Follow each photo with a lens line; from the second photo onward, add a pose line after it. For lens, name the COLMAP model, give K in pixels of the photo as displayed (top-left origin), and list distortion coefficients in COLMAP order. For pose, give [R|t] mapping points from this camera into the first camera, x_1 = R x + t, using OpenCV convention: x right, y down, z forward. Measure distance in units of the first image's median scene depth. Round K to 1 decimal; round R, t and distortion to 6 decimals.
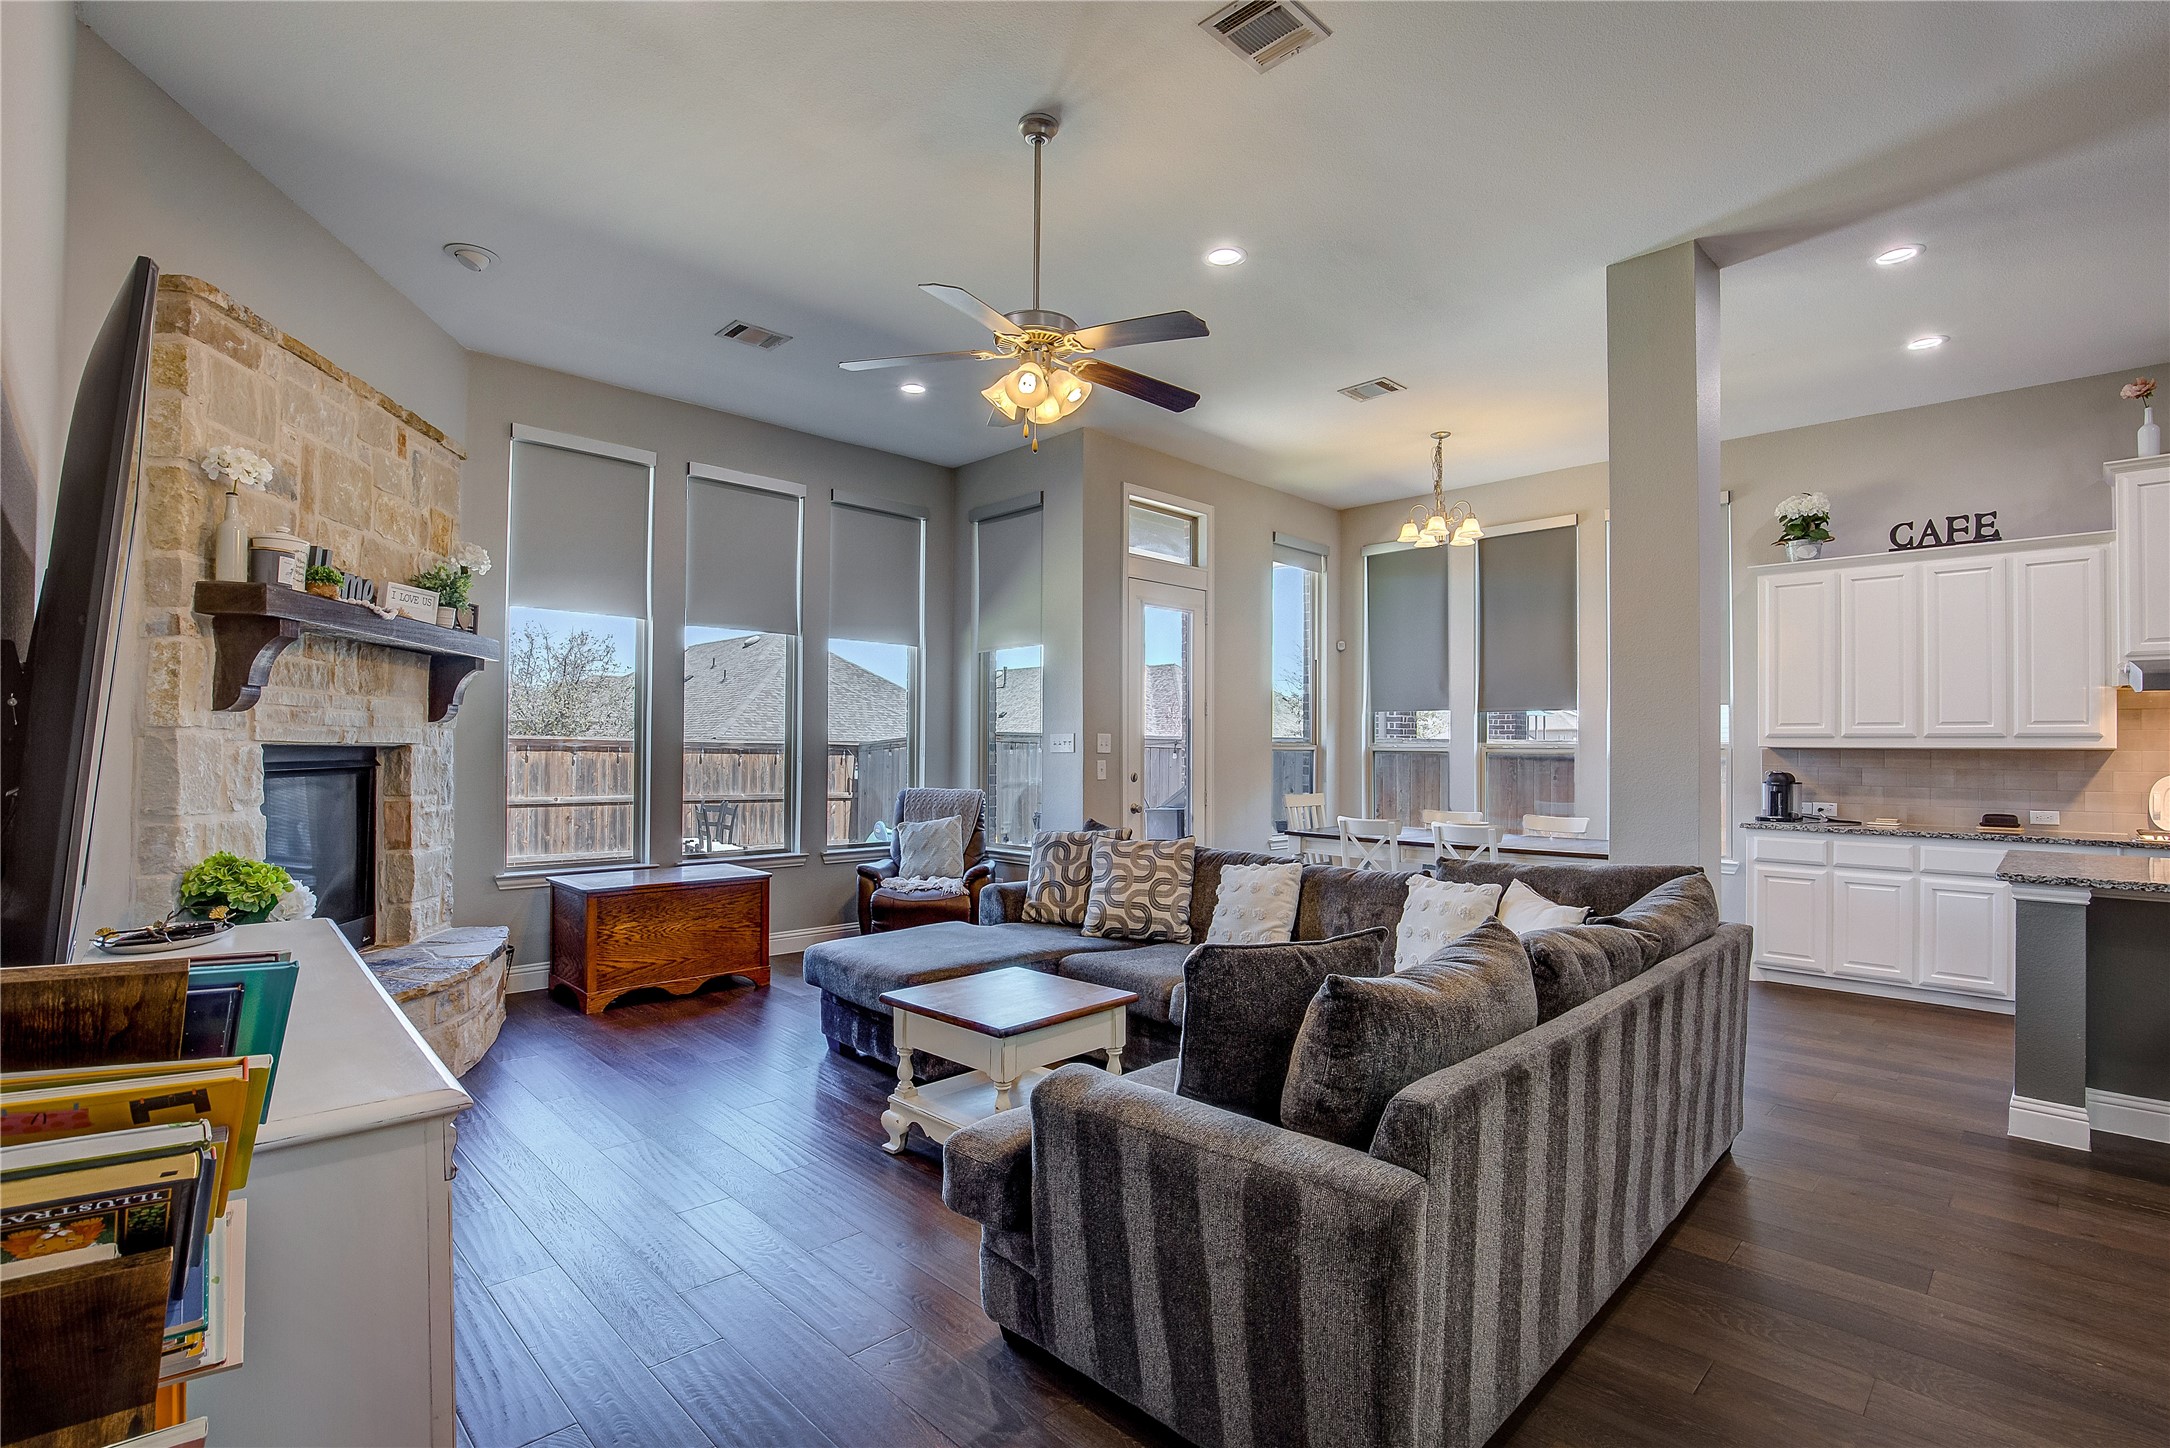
lens RADIAL K [[1006.0, 0, 1086.5], [0, 1006.0, 750.5], [0, 0, 1]] dist [-0.031403, 0.000376]
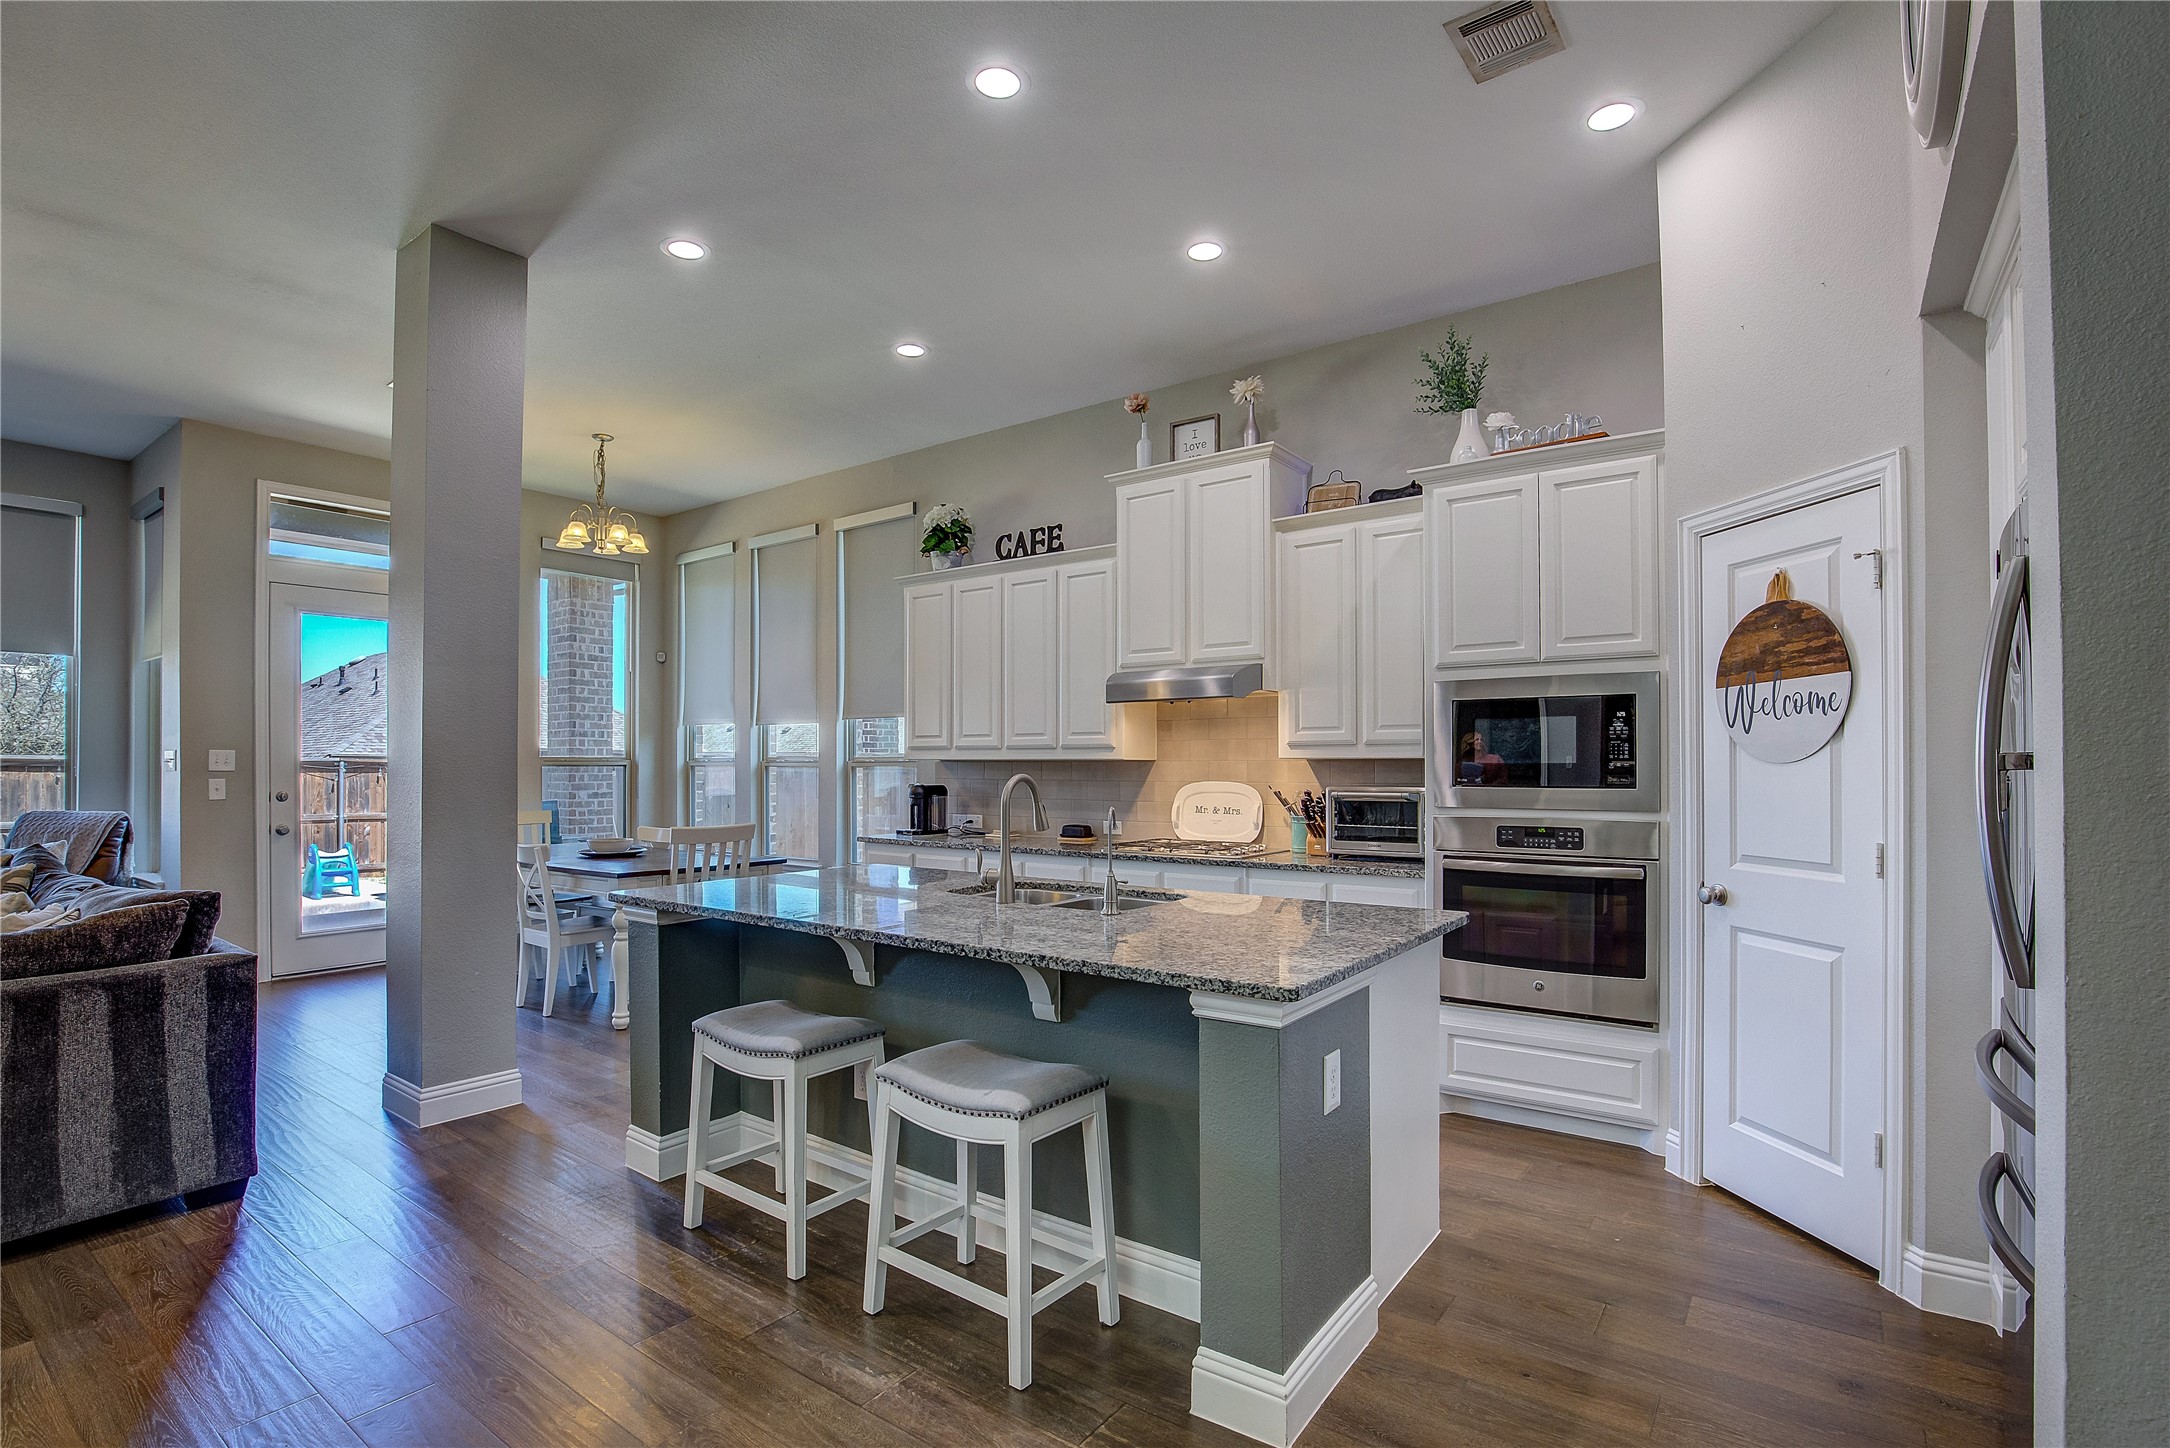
lens RADIAL K [[1006.0, 0, 1086.5], [0, 1006.0, 750.5], [0, 0, 1]] dist [-0.031403, 0.000376]
pose [[0.988688, -0.005951, 0.149868, 0.761566], [0.007927, 0.999889, -0.012590, 0.001817], [-0.149777, 0.013636, 0.988626, -0.022826]]
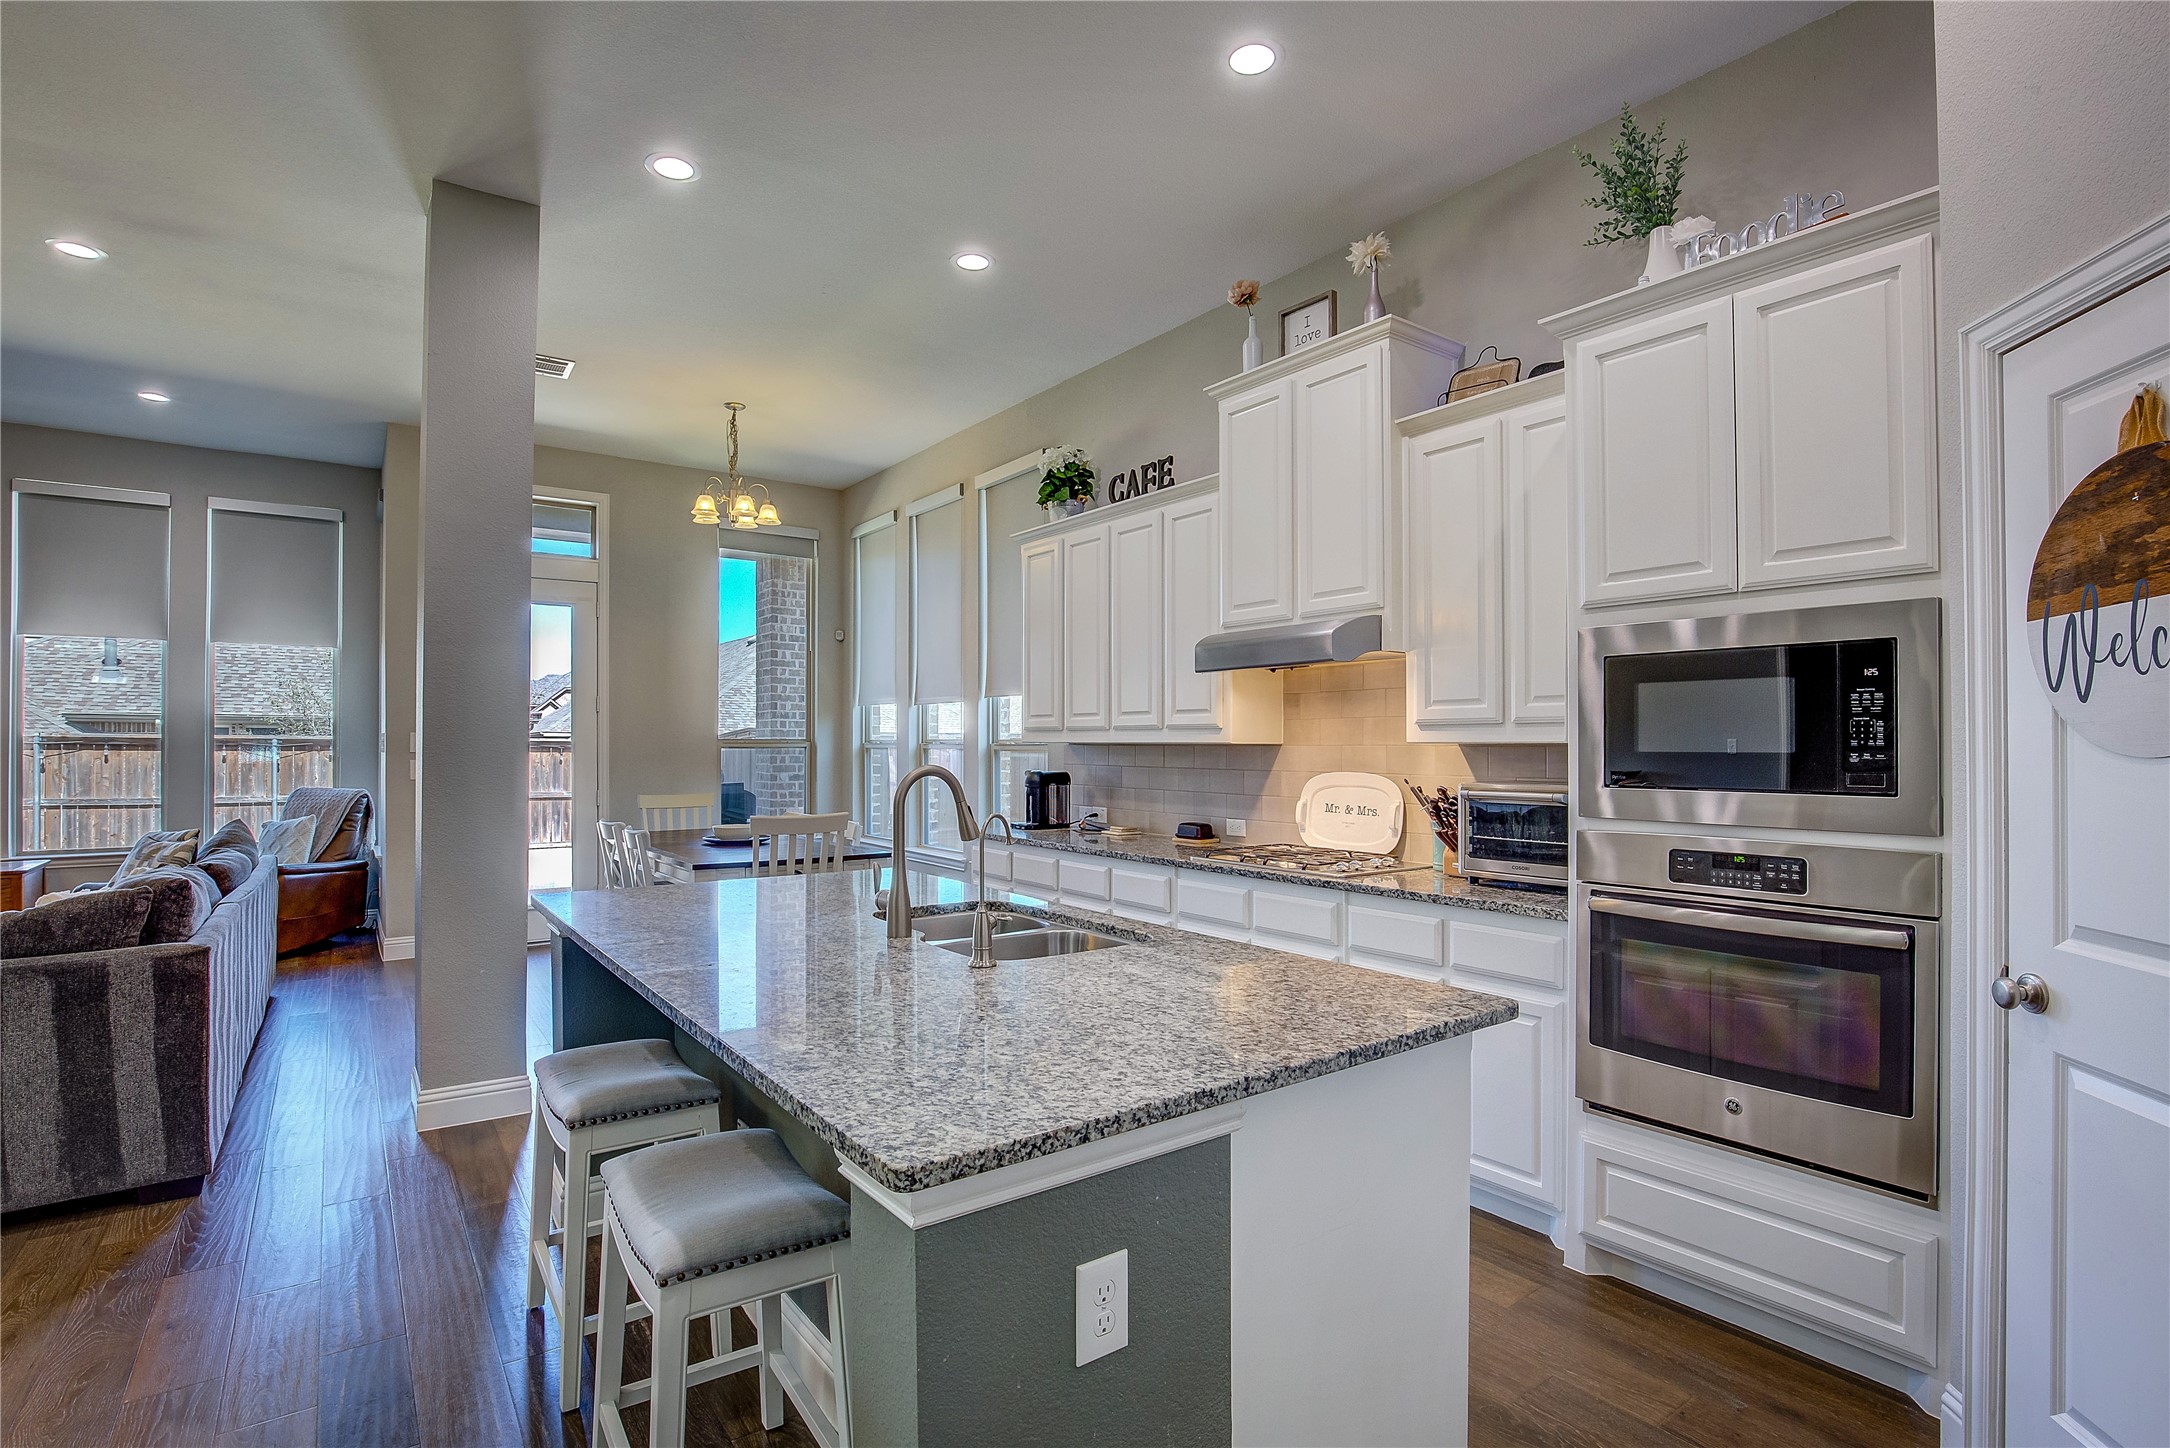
lens RADIAL K [[1038.2, 0, 1119.1], [0, 1038.2, 729.7], [0, 0, 1]] dist [-0.030484, 0.001214]
pose [[0.990104, -0.008534, -0.140078, 0.958631], [0.006515, 0.999868, -0.014866, -0.000513], [0.140186, 0.013806, 0.990029, 0.123487]]
